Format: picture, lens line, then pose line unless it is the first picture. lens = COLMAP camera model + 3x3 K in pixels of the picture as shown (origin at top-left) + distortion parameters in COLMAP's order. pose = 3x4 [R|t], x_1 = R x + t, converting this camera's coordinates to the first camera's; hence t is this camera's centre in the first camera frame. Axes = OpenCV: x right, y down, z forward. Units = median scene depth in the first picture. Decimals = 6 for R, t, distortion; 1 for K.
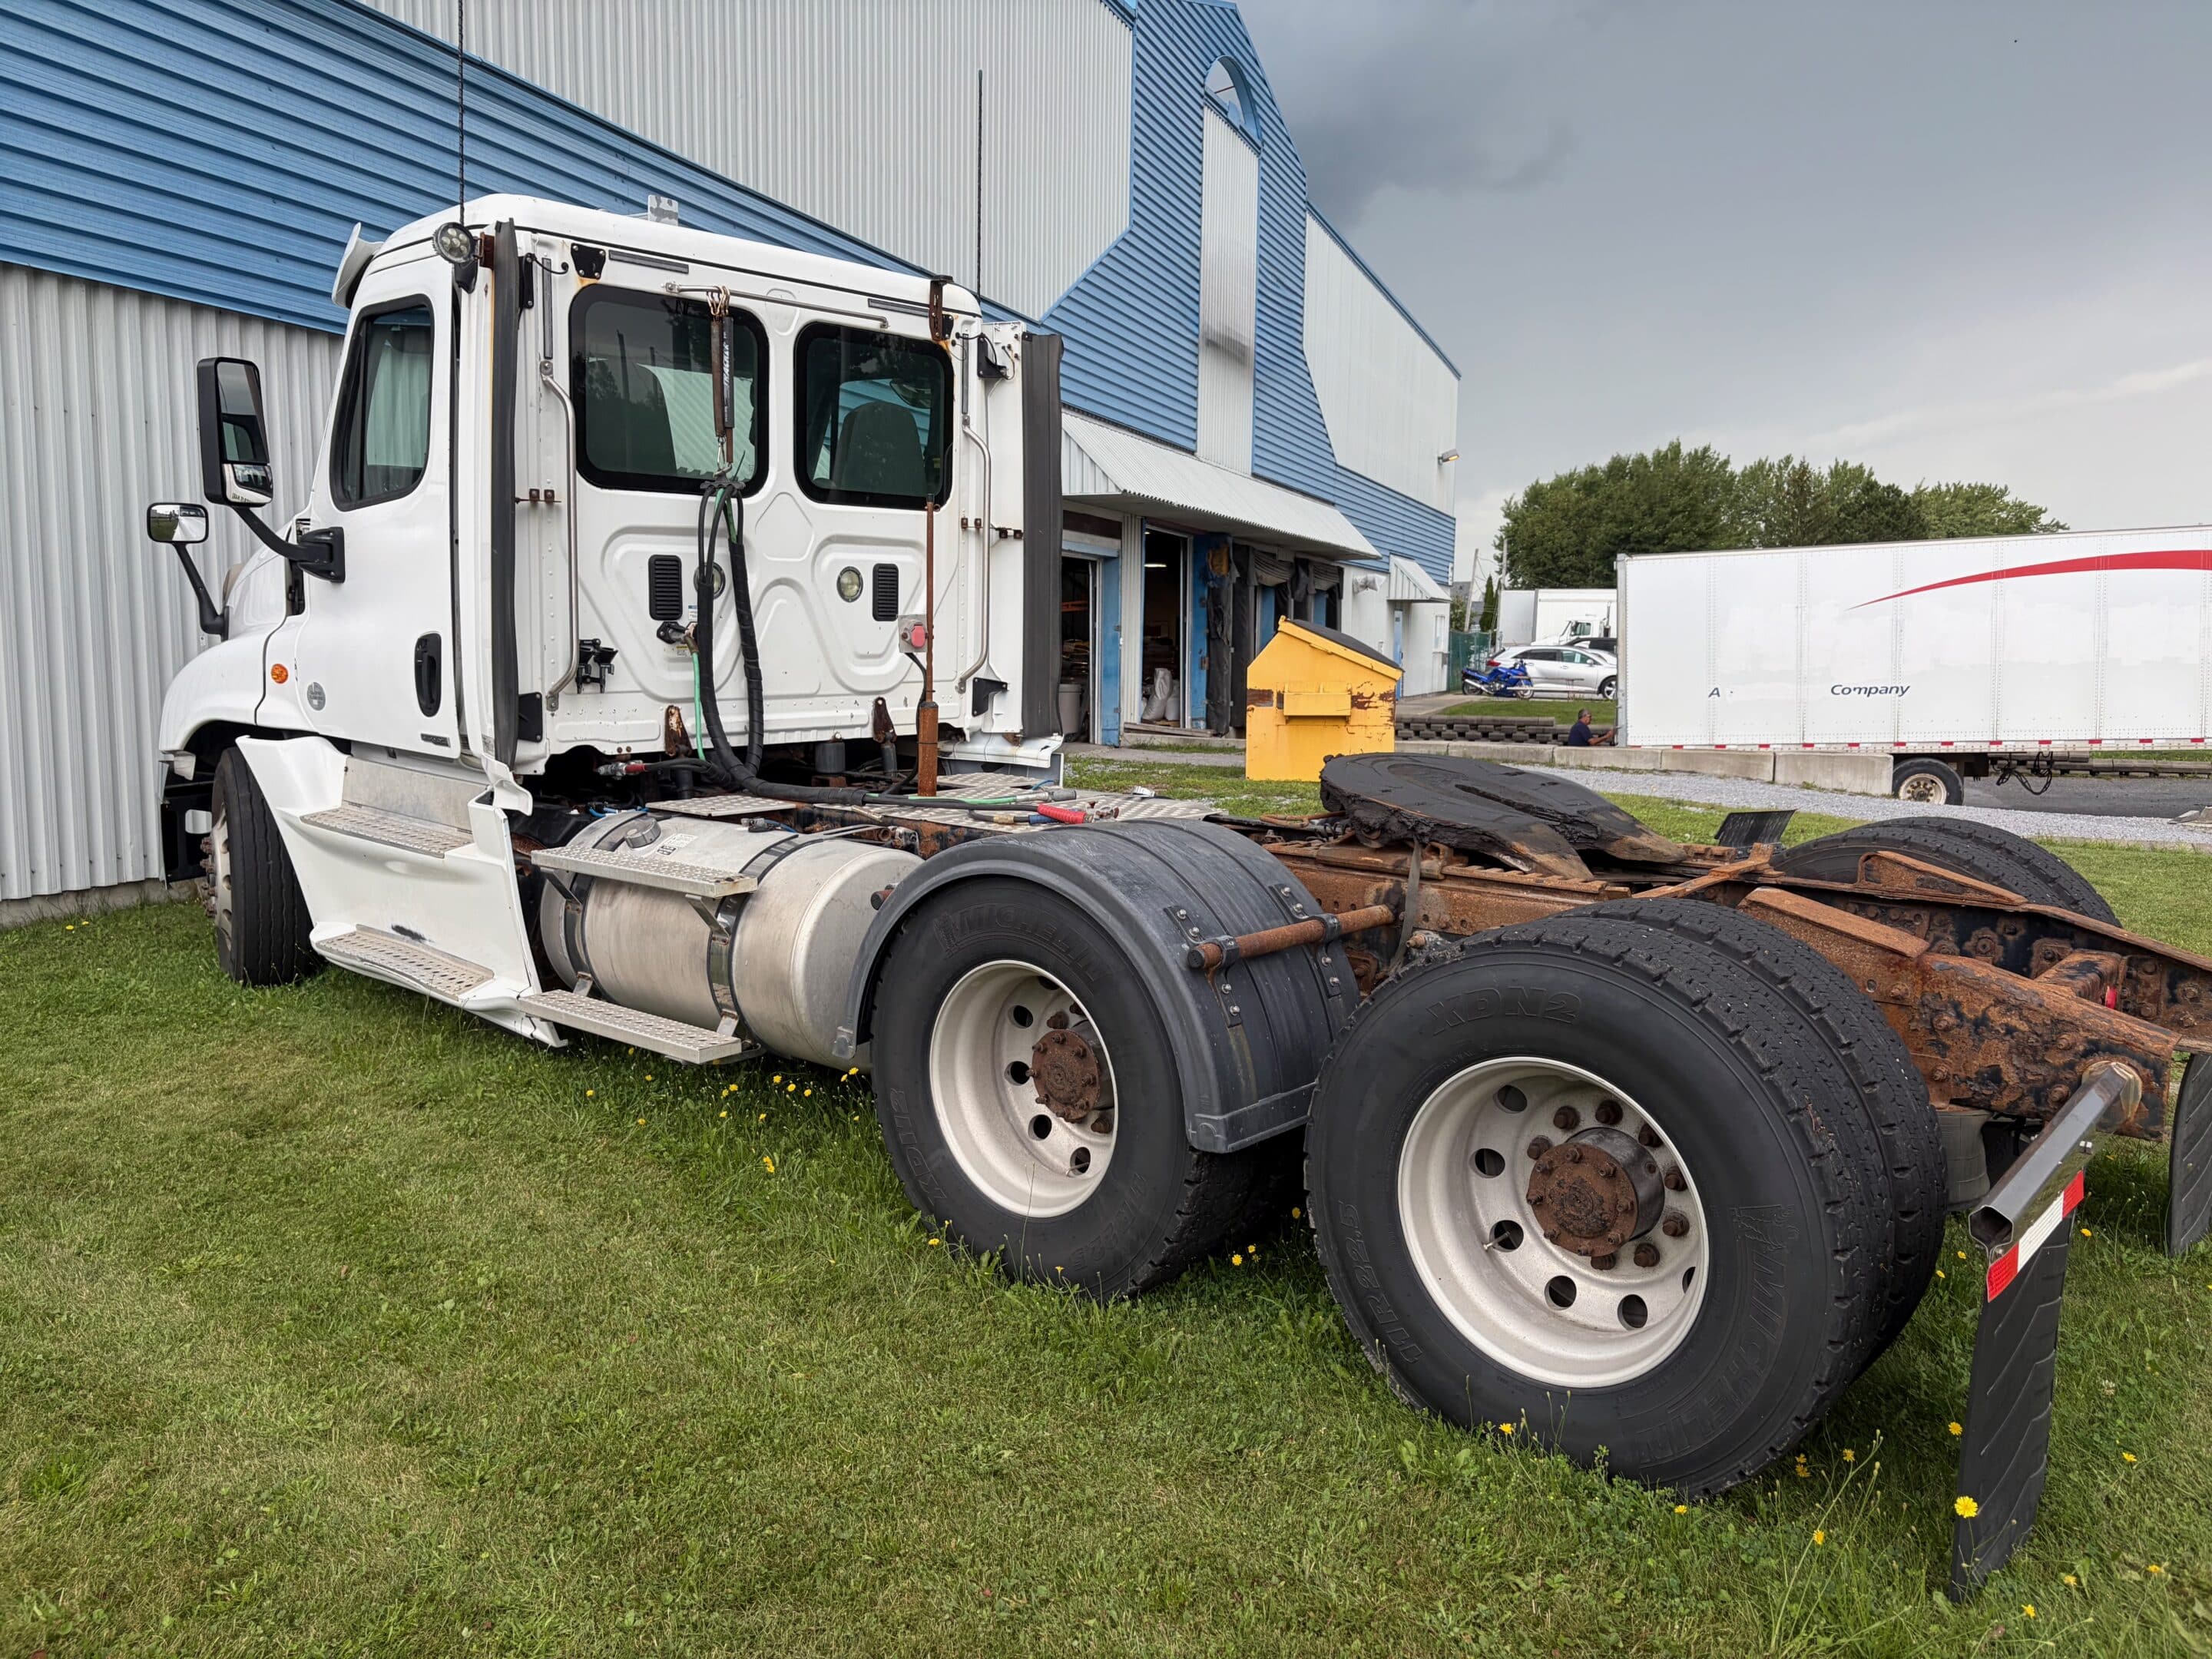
lens RADIAL K [[1675.6, 0, 1106.0], [0, 1675.6, 829.5], [0, 0, 1]] dist [0.006727, -0.012510]
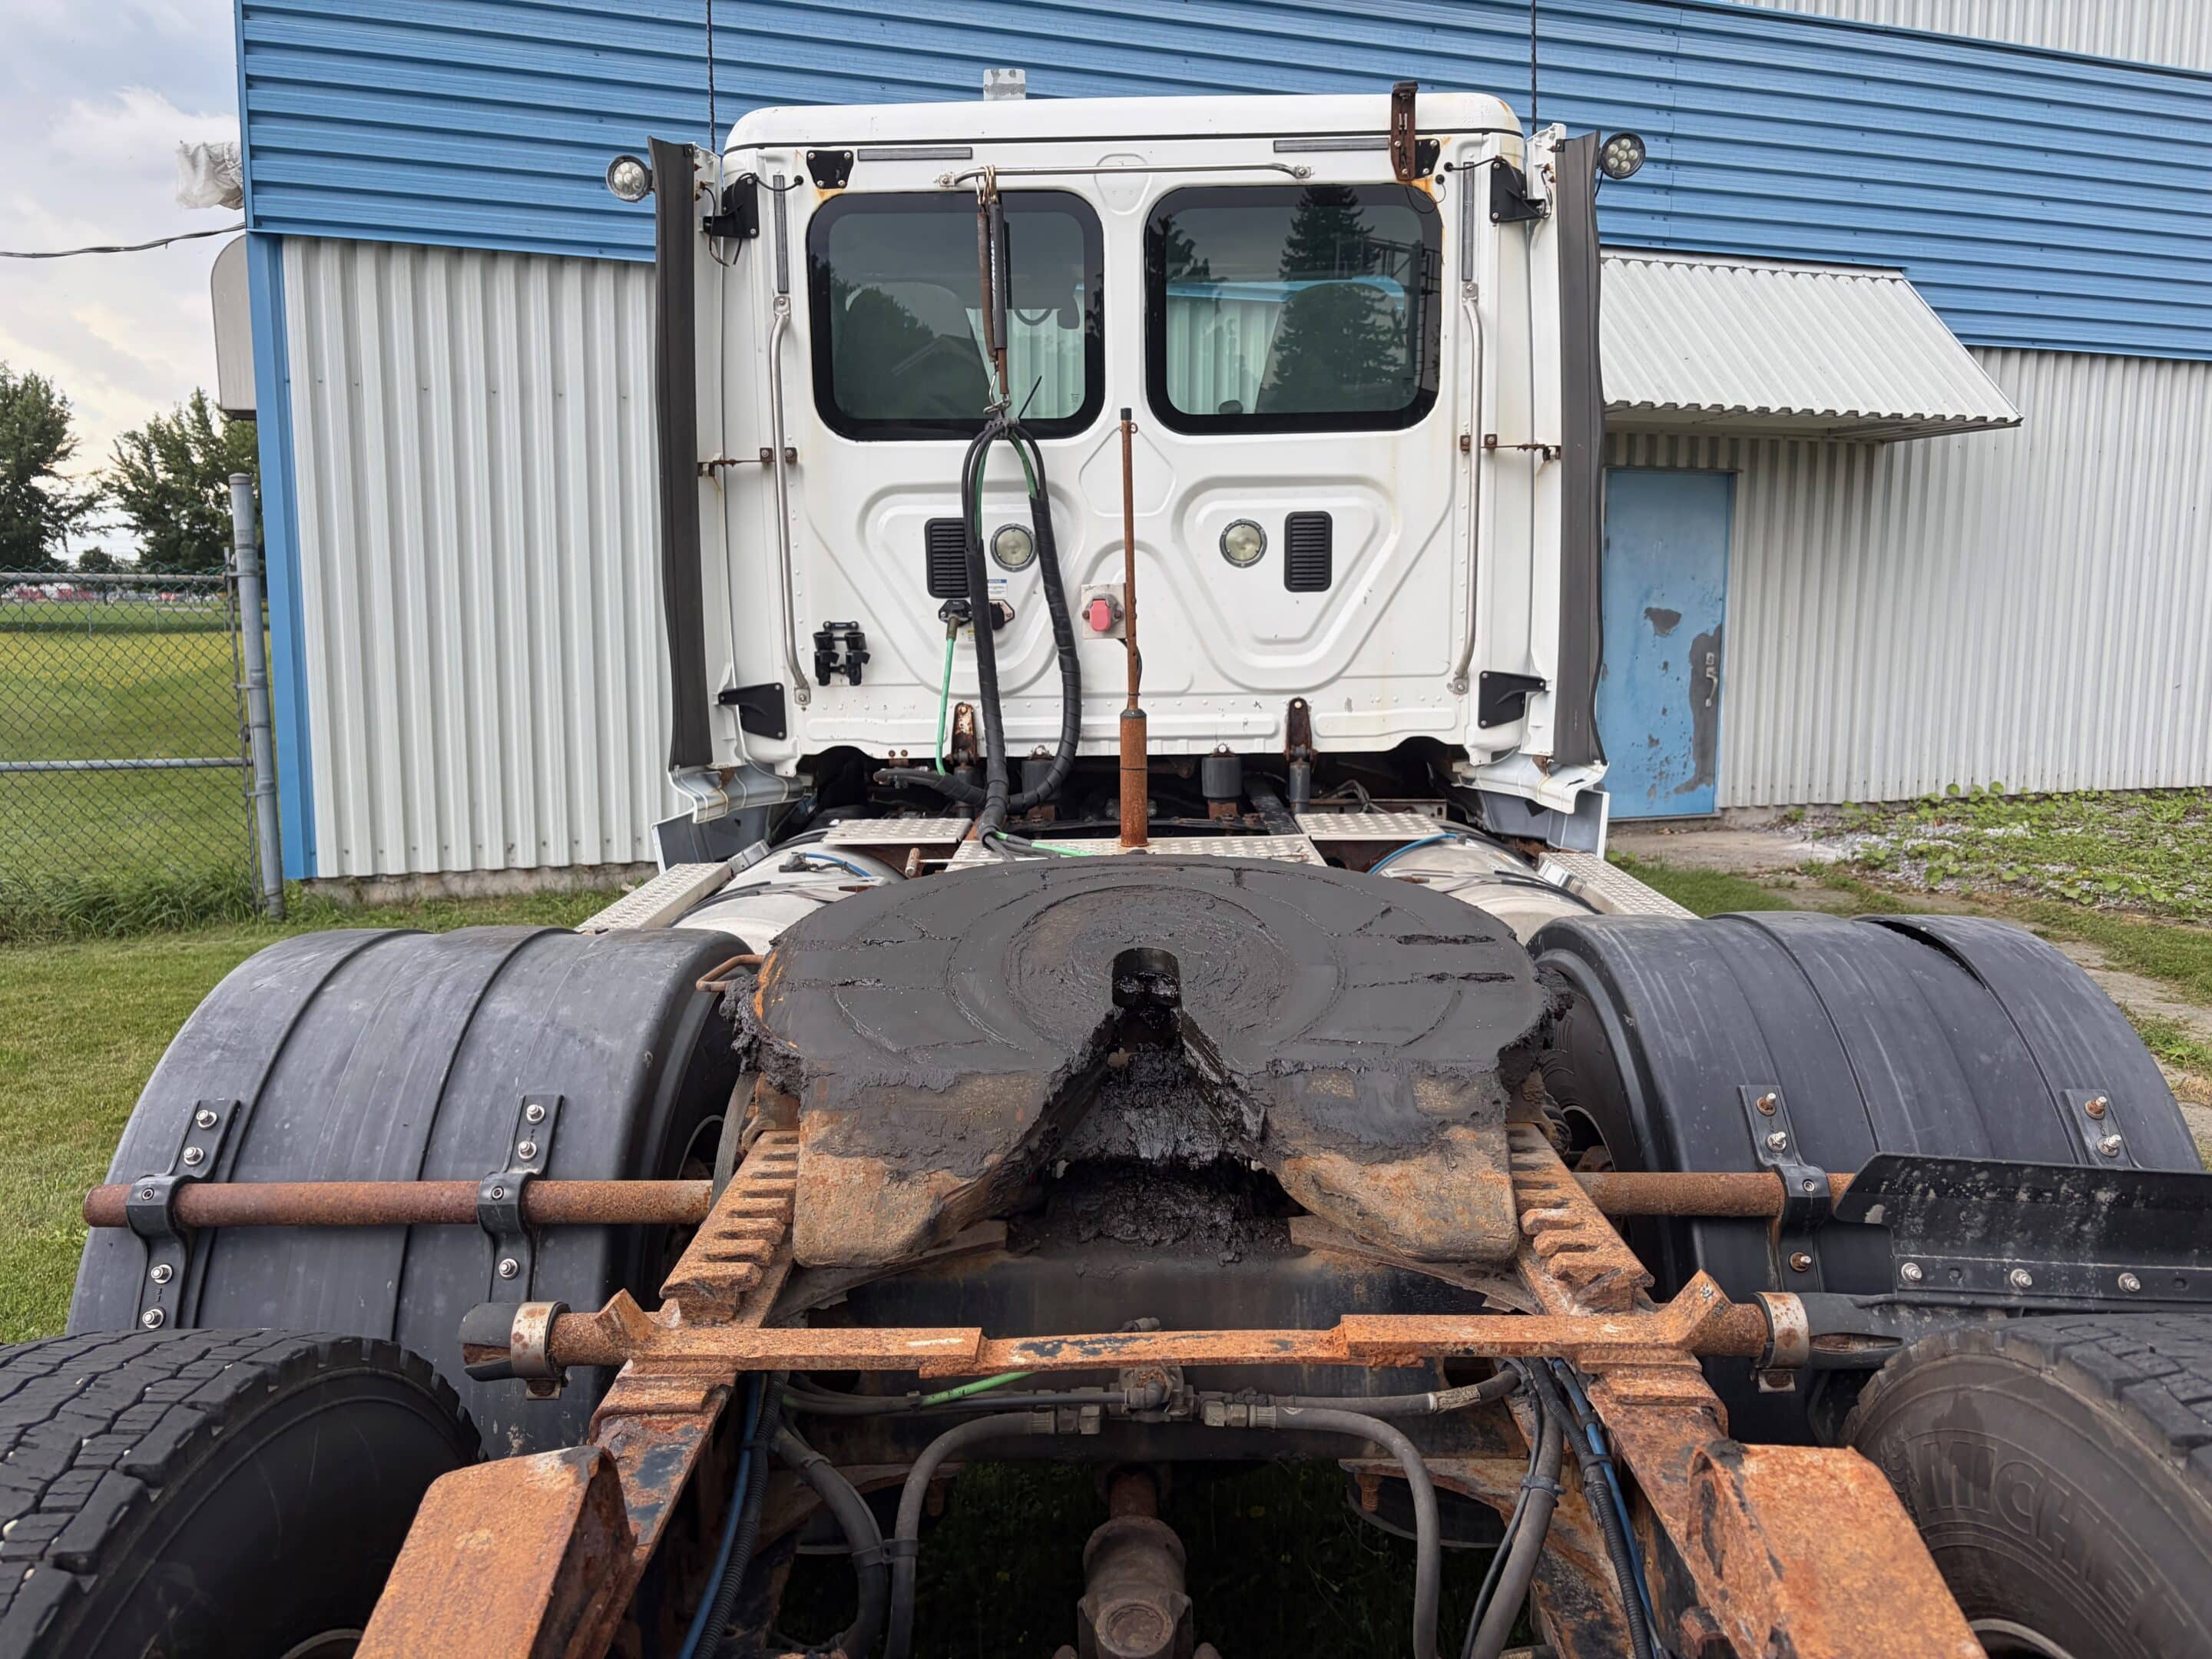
lens RADIAL K [[1675.6, 0, 1106.0], [0, 1675.6, 829.5], [0, 0, 1]] dist [0.006727, -0.012510]
pose [[0.647858, 0.089667, -0.756466, 0.384991], [-0.077569, 0.995651, 0.051586, -0.056472], [0.757802, 0.025258, 0.651996, 0.494699]]
